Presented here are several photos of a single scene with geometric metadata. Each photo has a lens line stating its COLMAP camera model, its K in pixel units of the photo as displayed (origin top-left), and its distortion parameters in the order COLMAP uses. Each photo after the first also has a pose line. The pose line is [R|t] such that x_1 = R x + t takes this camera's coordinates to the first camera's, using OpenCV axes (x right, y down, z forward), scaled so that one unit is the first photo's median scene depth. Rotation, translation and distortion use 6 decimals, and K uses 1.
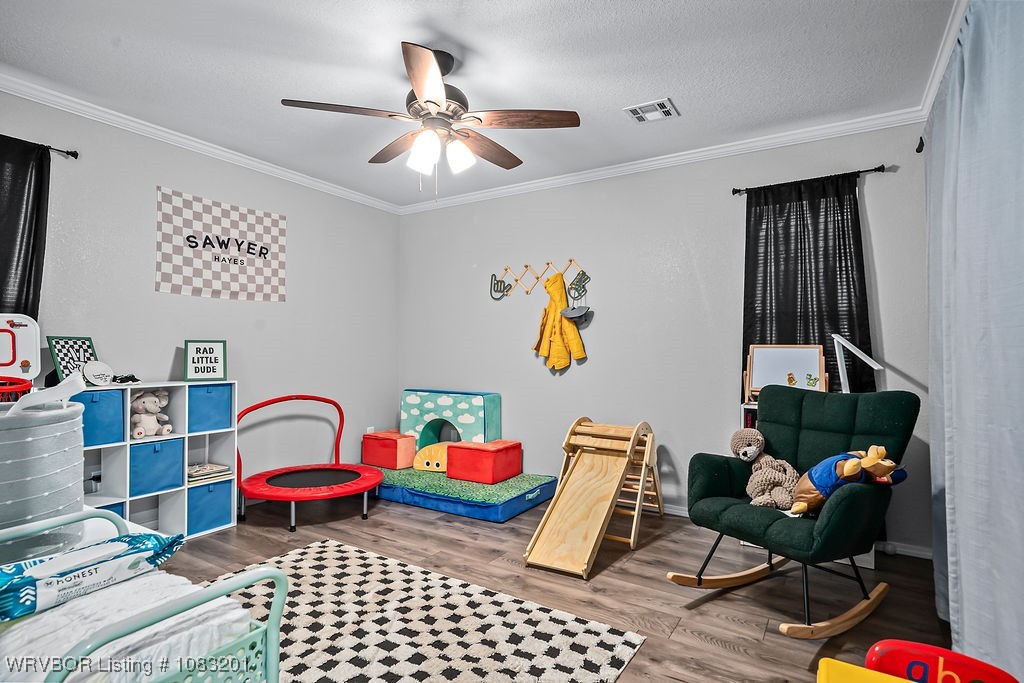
lens RADIAL K [[529.6, 0, 507.2], [0, 529.6, 343.8], [0, 0, 1]] dist [0.002439, 0.000181]
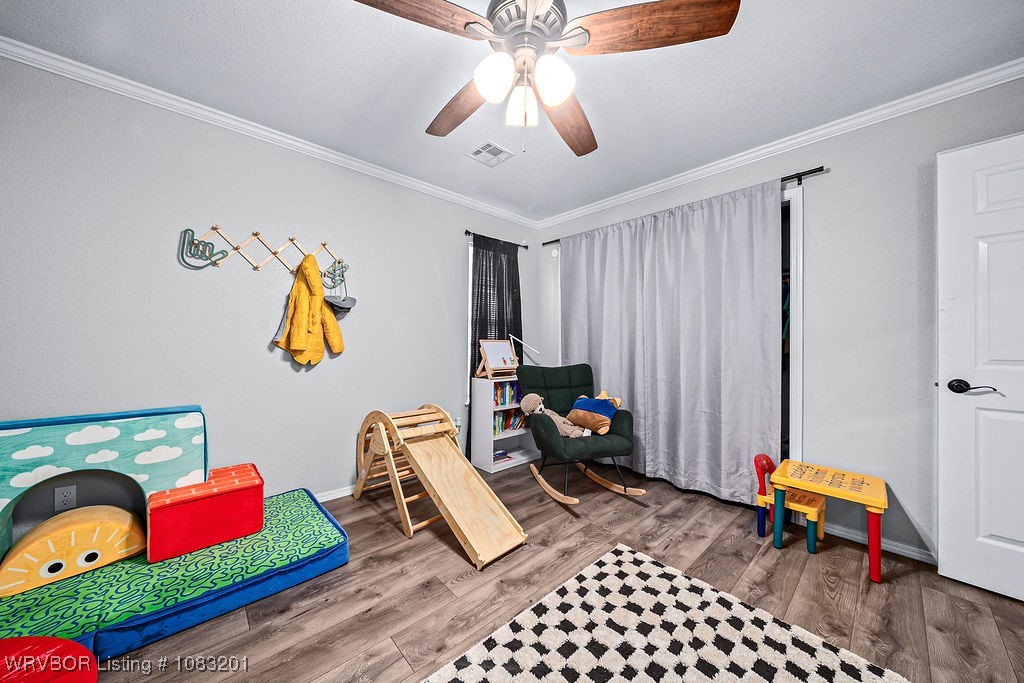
lens RADIAL K [[351.0, 0, 506.9], [0, 351.0, 339.4], [0, 0, 1]] dist [-0.006643, 0.000269]
pose [[0.266033, 0.006451, 0.963942, -0.510055], [-0.017644, 0.999843, -0.001822, 0.003266], [-0.963802, -0.016523, 0.266105, 0.720997]]
